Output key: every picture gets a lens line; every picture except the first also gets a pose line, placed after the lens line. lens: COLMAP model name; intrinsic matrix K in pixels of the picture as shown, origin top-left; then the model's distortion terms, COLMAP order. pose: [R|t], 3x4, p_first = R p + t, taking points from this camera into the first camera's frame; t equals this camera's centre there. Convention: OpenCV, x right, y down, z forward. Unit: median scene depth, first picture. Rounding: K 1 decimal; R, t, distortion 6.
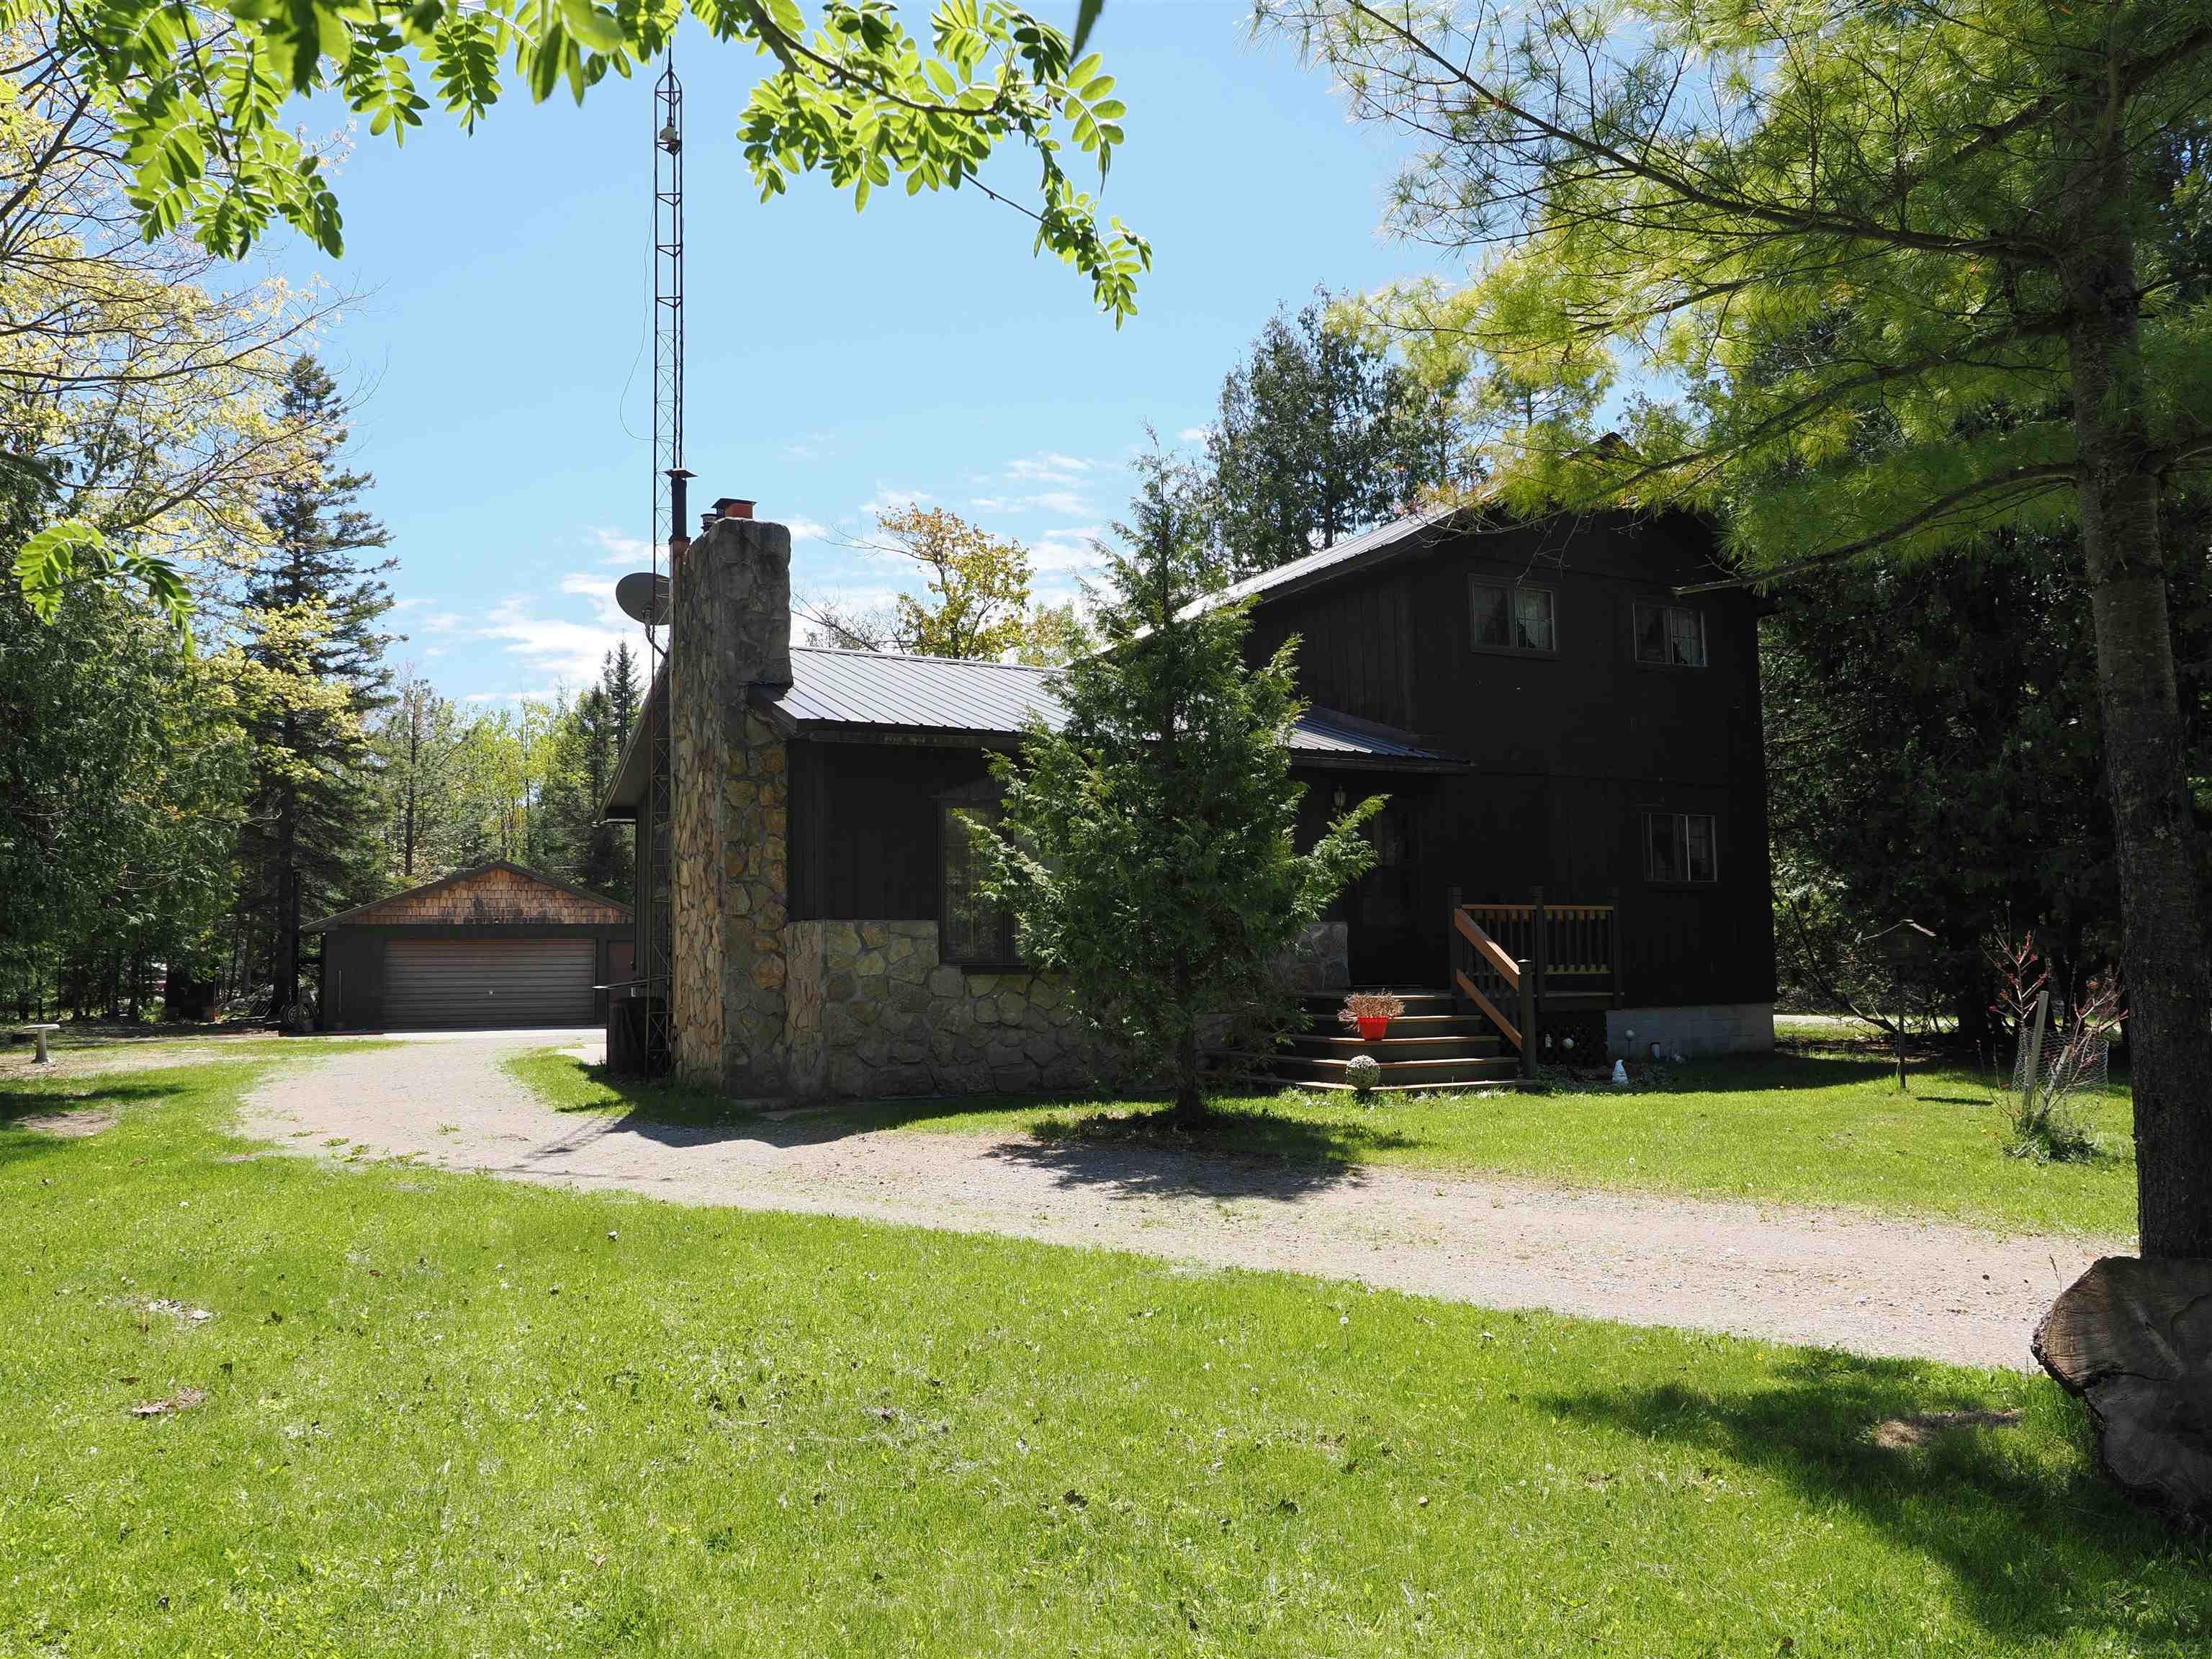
lens RADIAL K [[1605.9, 0, 1111.8], [0, 1605.9, 835.1], [0, 0, 1]] dist [-0.030335, 0.046145]
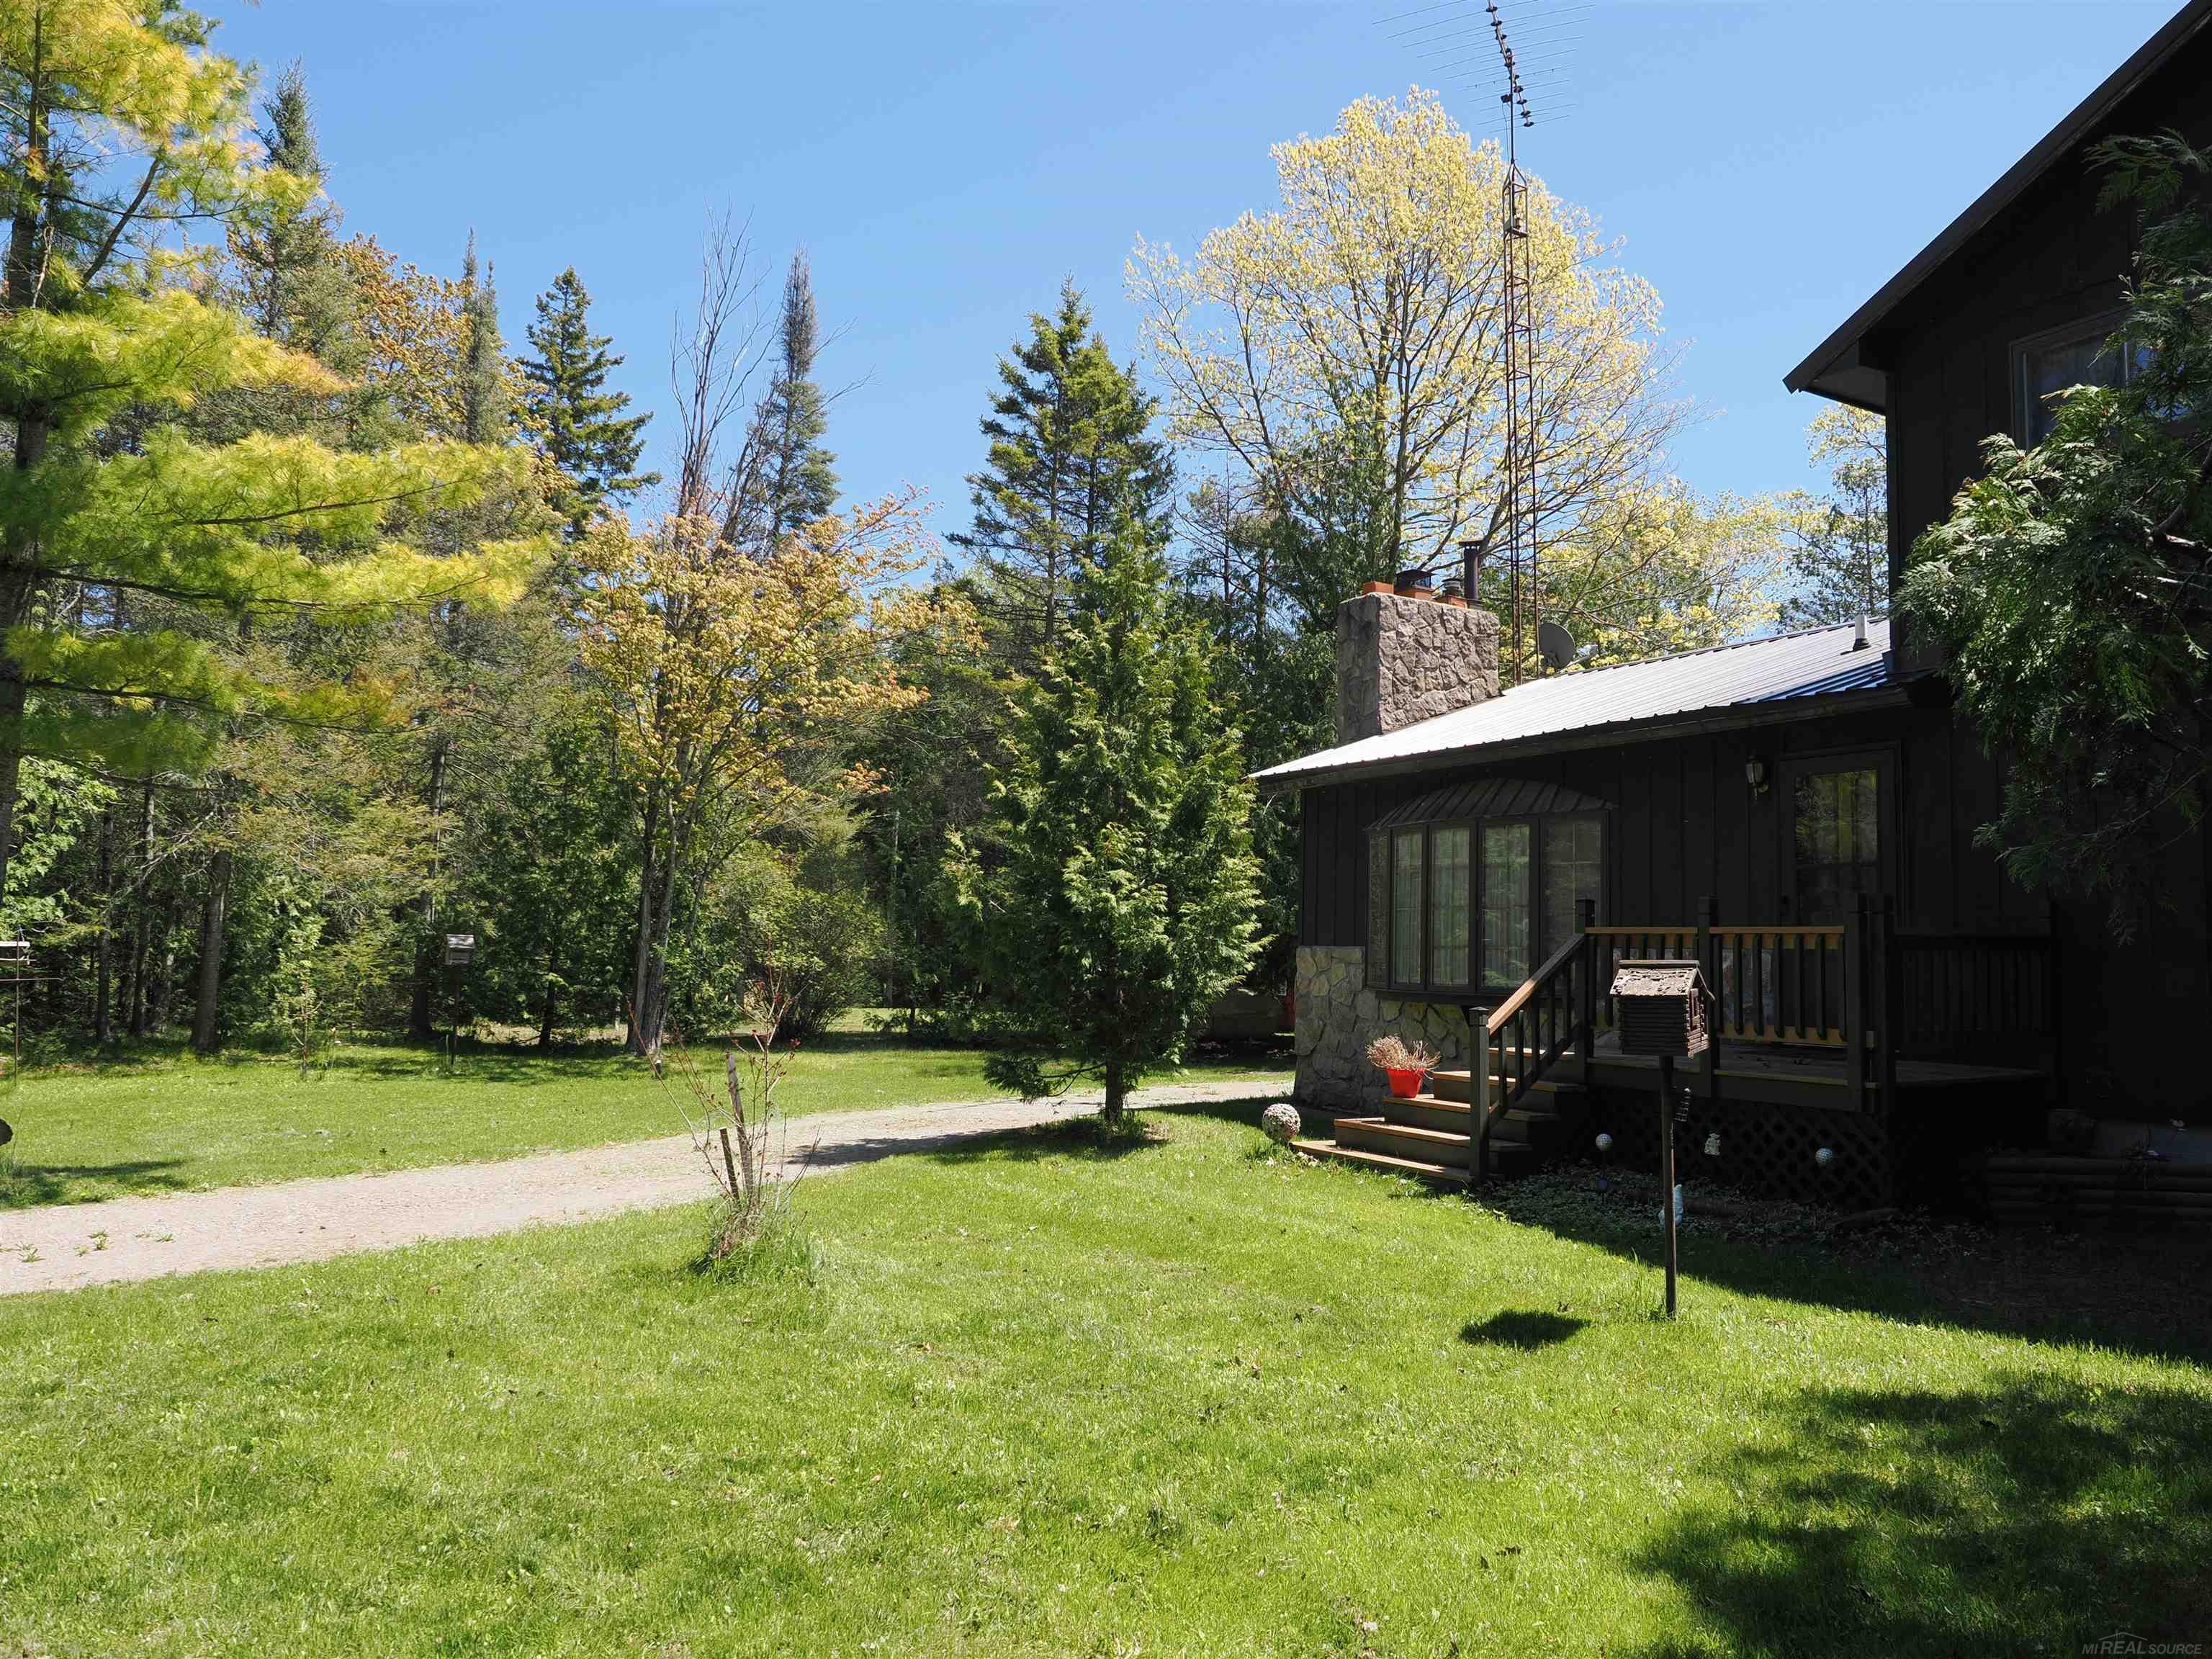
lens RADIAL K [[1605.9, 0, 1111.8], [0, 1605.9, 835.1], [0, 0, 1]] dist [-0.030335, 0.046145]
pose [[0.054422, -0.063344, -0.996507, 0.921445], [0.062824, 0.996226, -0.059895, 0.032260], [0.996540, -0.059345, 0.058196, 0.762618]]
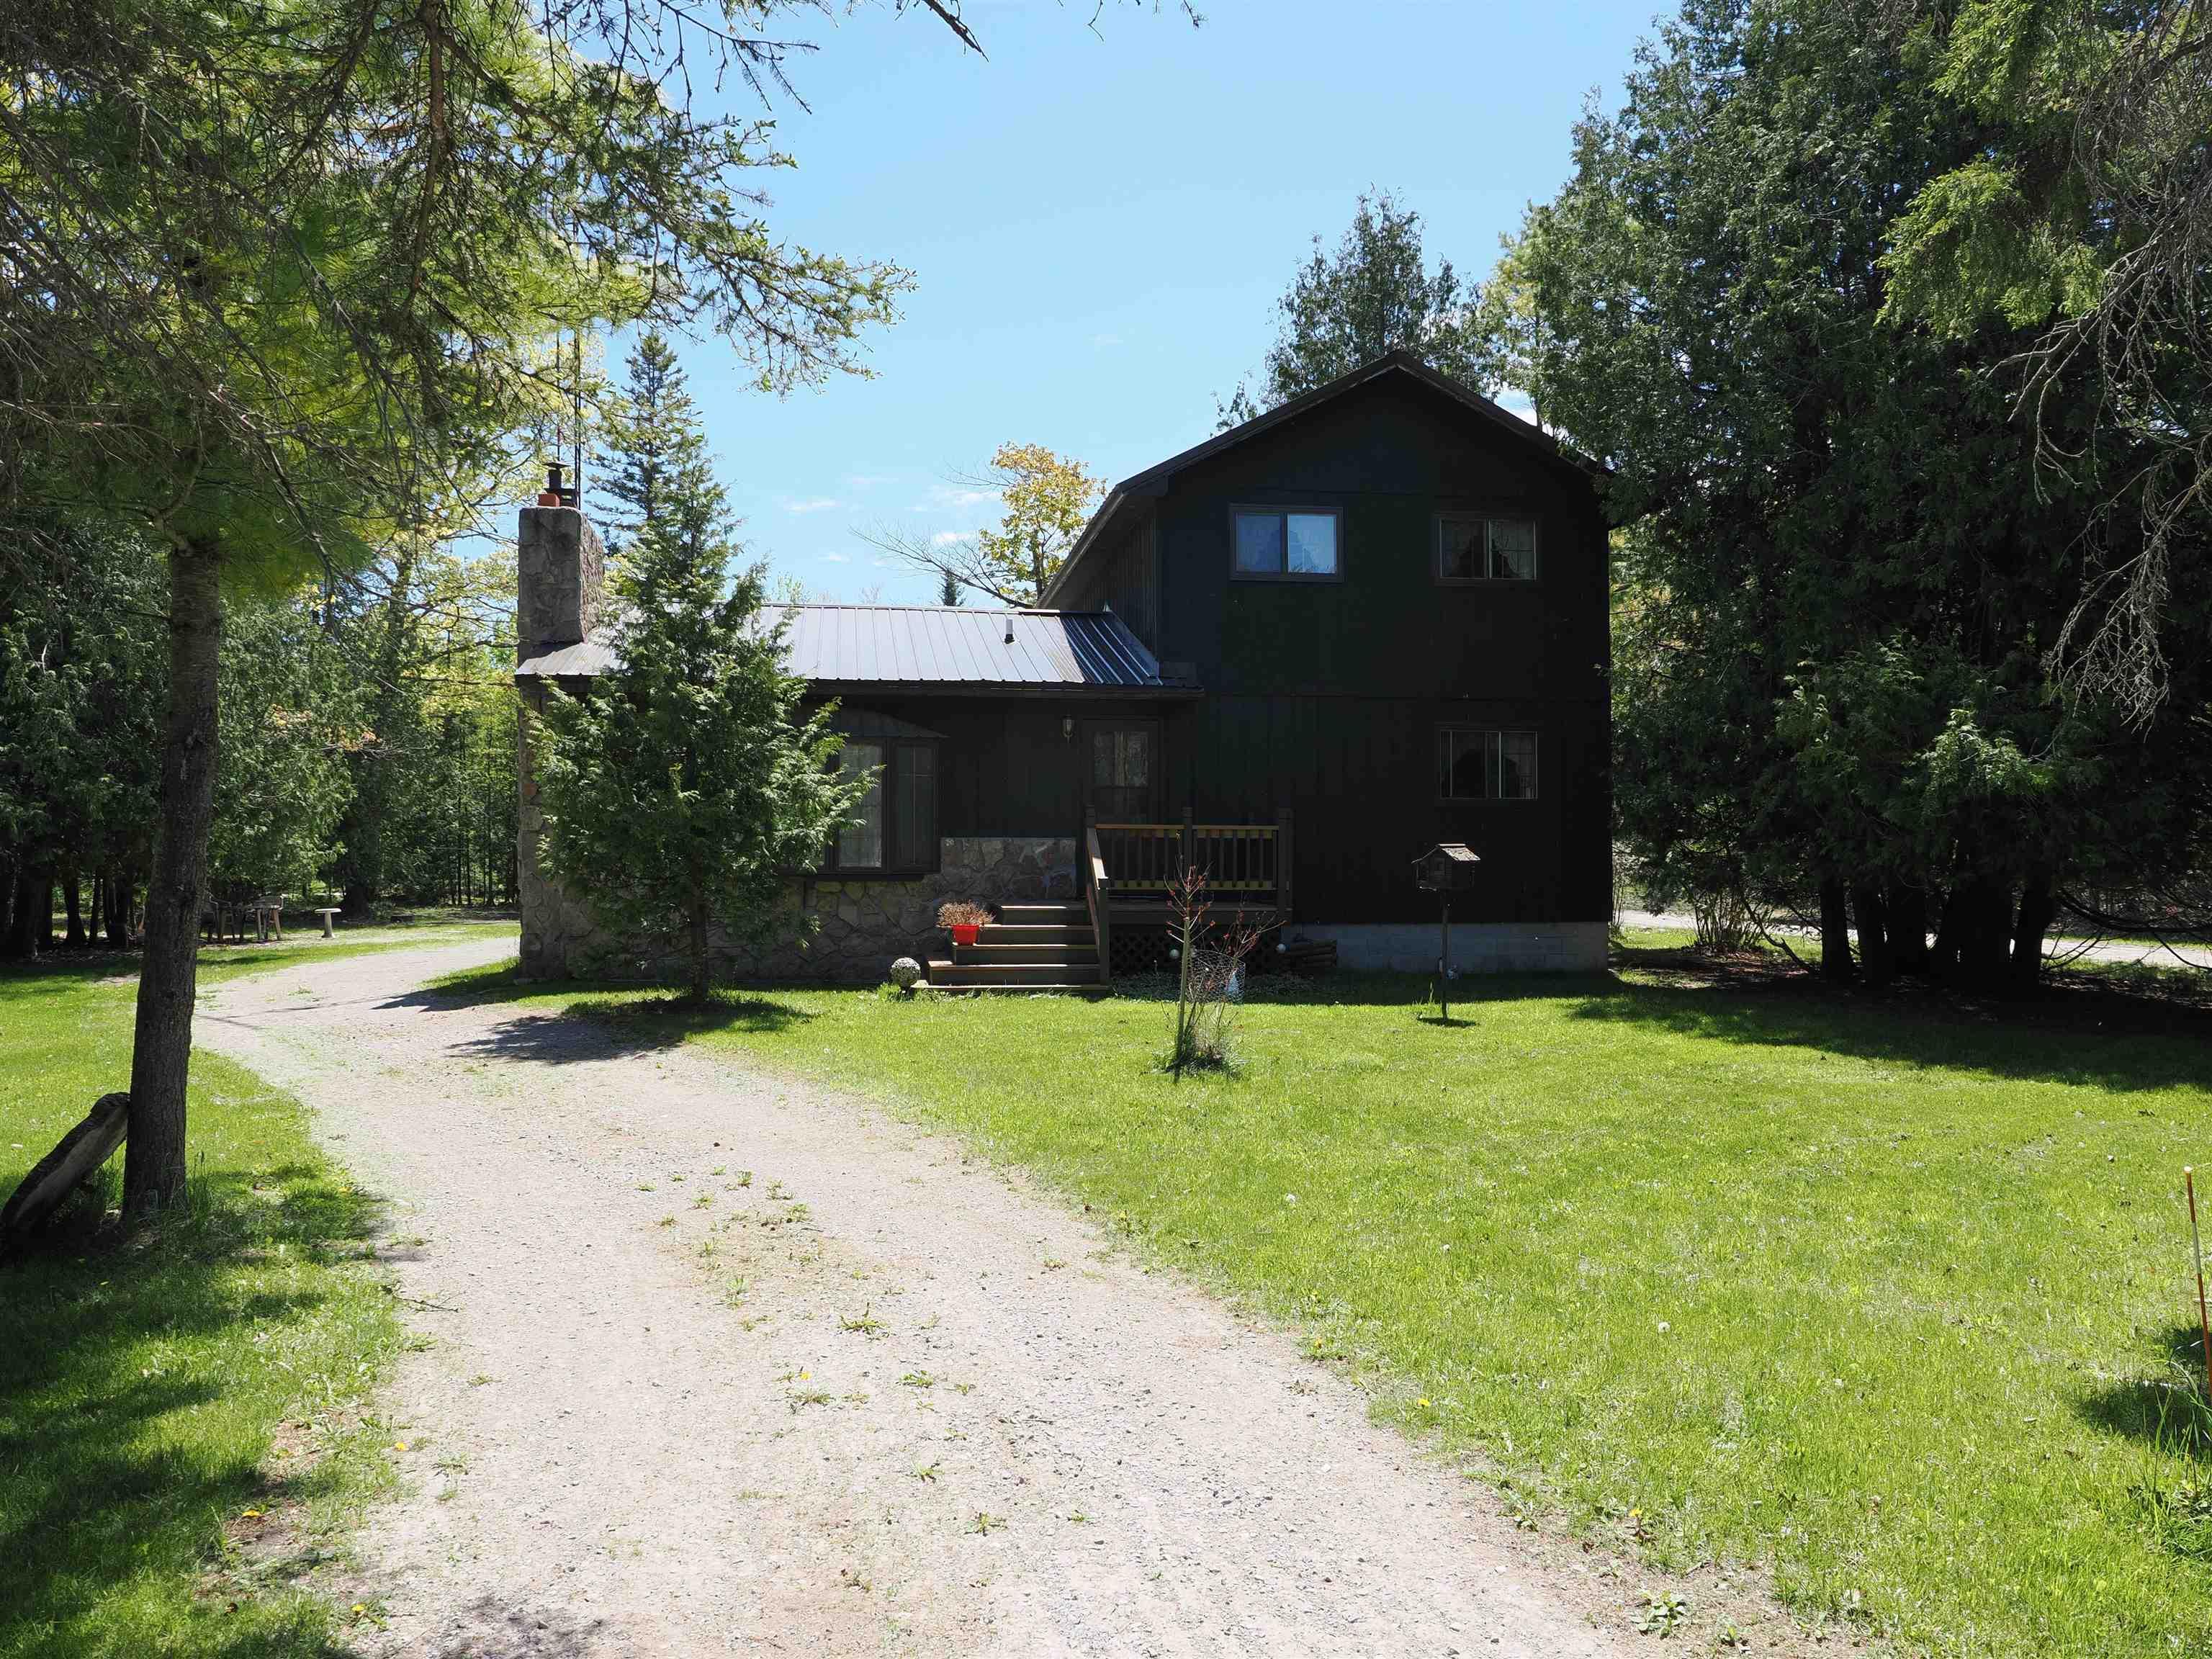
lens RADIAL K [[1605.9, 0, 1111.8], [0, 1605.9, 835.1], [0, 0, 1]] dist [-0.030335, 0.046145]
pose [[0.943950, 0.007754, -0.329999, 0.598198], [0.014188, 0.997847, 0.064030, -0.019450], [0.329785, -0.065124, 0.941807, -0.024520]]
